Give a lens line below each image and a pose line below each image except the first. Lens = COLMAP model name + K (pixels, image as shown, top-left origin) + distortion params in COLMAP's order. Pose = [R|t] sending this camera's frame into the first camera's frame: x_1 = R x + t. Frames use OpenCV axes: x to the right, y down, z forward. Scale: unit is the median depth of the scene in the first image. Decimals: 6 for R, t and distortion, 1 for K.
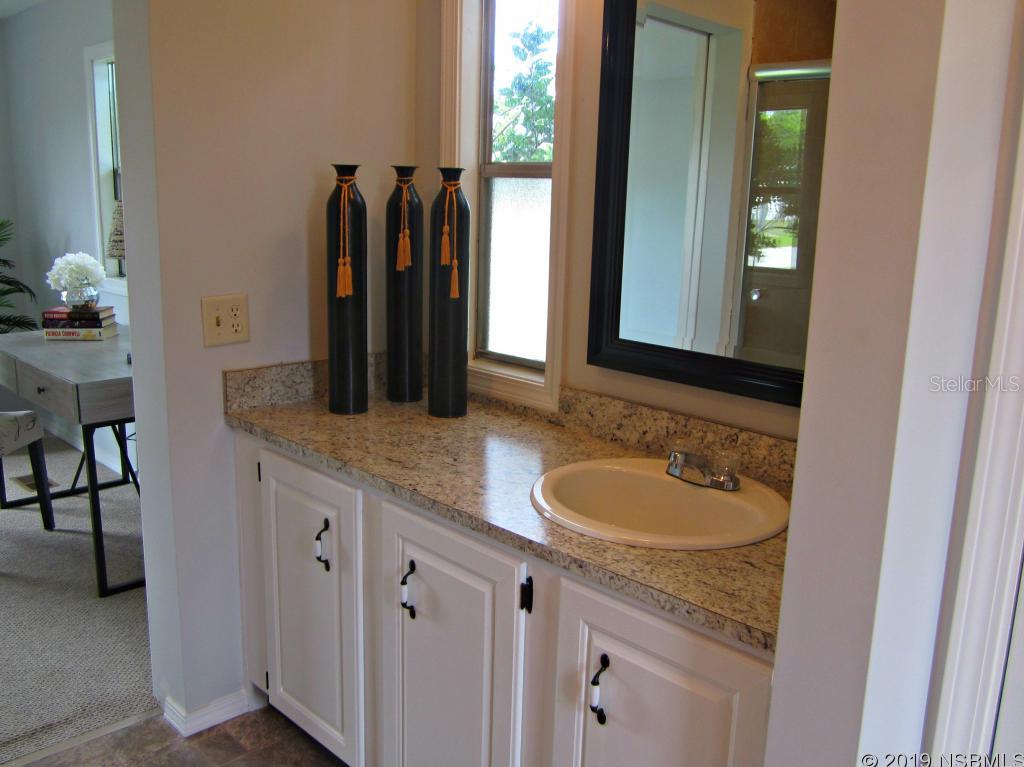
lens RADIAL K [[839.6, 0, 512.0], [0, 839.6, 383.5], [0, 0, 1]] dist [-0.047125, 0.010155]
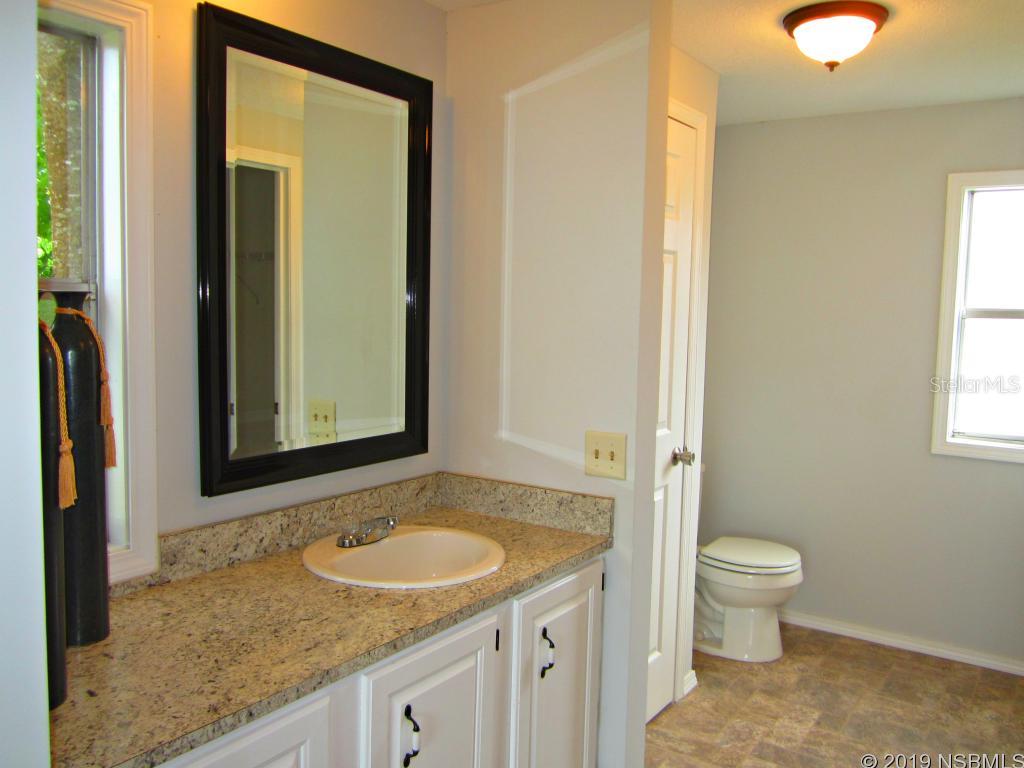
lens RADIAL K [[839.6, 0, 512.0], [0, 839.6, 384.0], [0, 0, 1]] dist [-0.047125, 0.010155]
pose [[-0.169433, -0.134392, 0.976336, -0.890336], [0.179548, 0.969871, 0.164661, -0.247056], [-0.969049, 0.203198, -0.140199, 0.813737]]
